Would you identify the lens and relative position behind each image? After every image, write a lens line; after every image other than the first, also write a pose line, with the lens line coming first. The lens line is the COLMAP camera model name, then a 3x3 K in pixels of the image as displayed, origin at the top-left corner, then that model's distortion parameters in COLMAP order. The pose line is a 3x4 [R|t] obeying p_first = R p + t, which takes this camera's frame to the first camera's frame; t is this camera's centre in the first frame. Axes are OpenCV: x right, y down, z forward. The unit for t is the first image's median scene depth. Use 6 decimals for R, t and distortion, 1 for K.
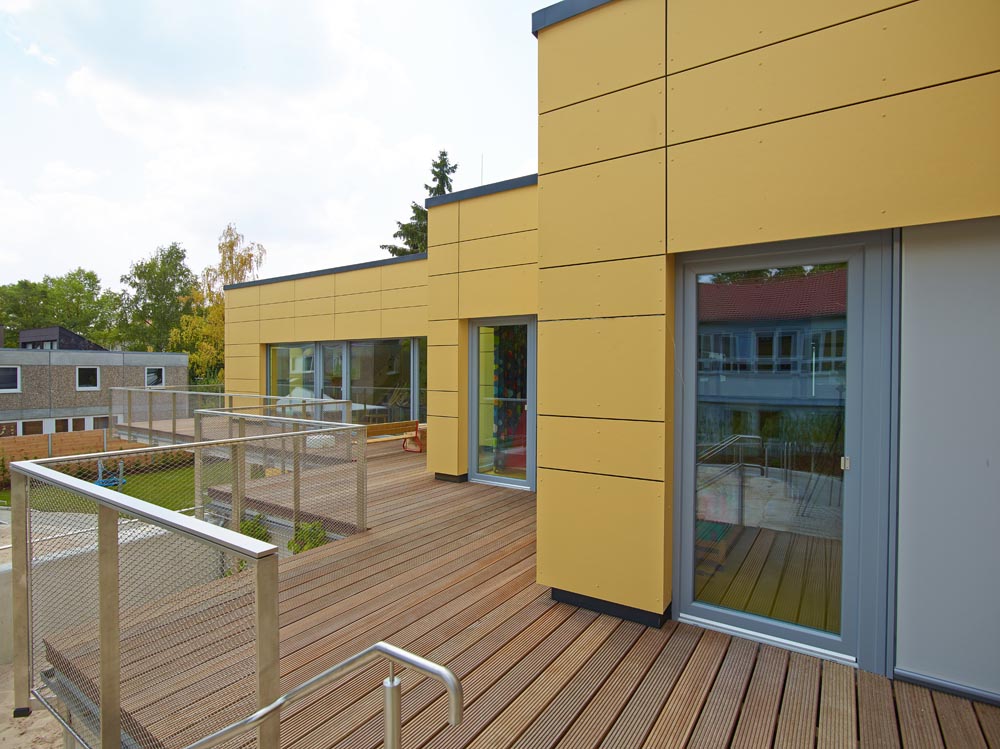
lens RADIAL K [[516.0, 0, 500.0], [0, 516.0, 374.5], [0, 0, 1]] dist [-0.000172, 0.000137]
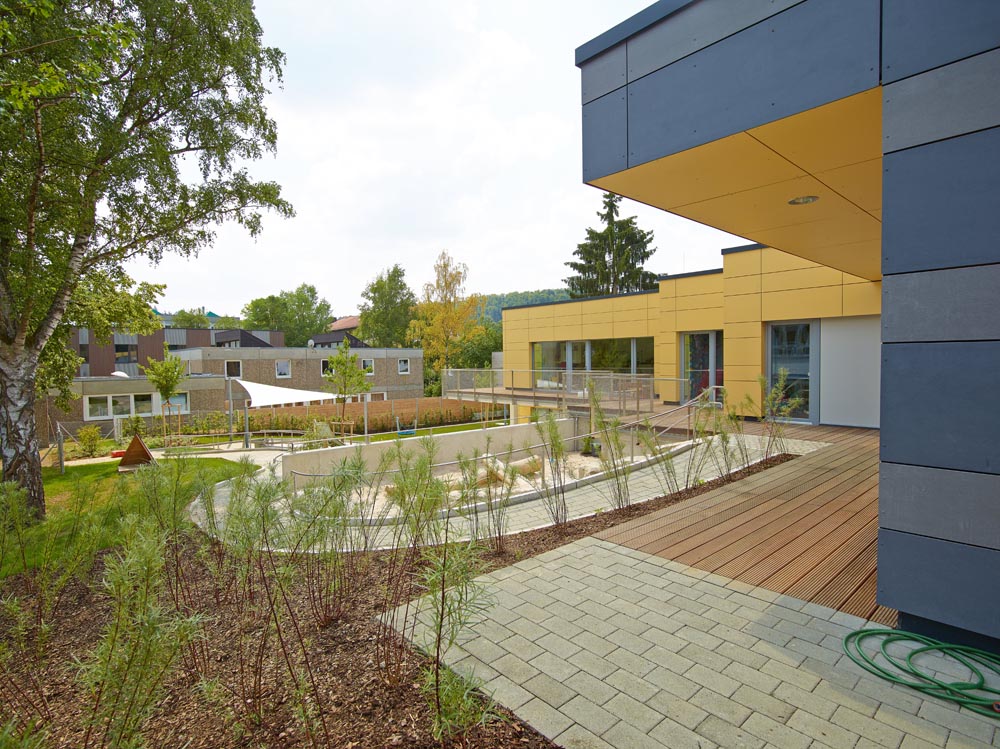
lens RADIAL K [[517.3, 0, 499.7], [0, 517.3, 393.8], [0, 0, 1]] dist [-0.064318, 0.000004]
pose [[0.967607, 0.002734, -0.252447, -0.056940], [0.011768, 0.998366, 0.055919, 0.005798], [0.252187, -0.057078, 0.965994, -0.299976]]
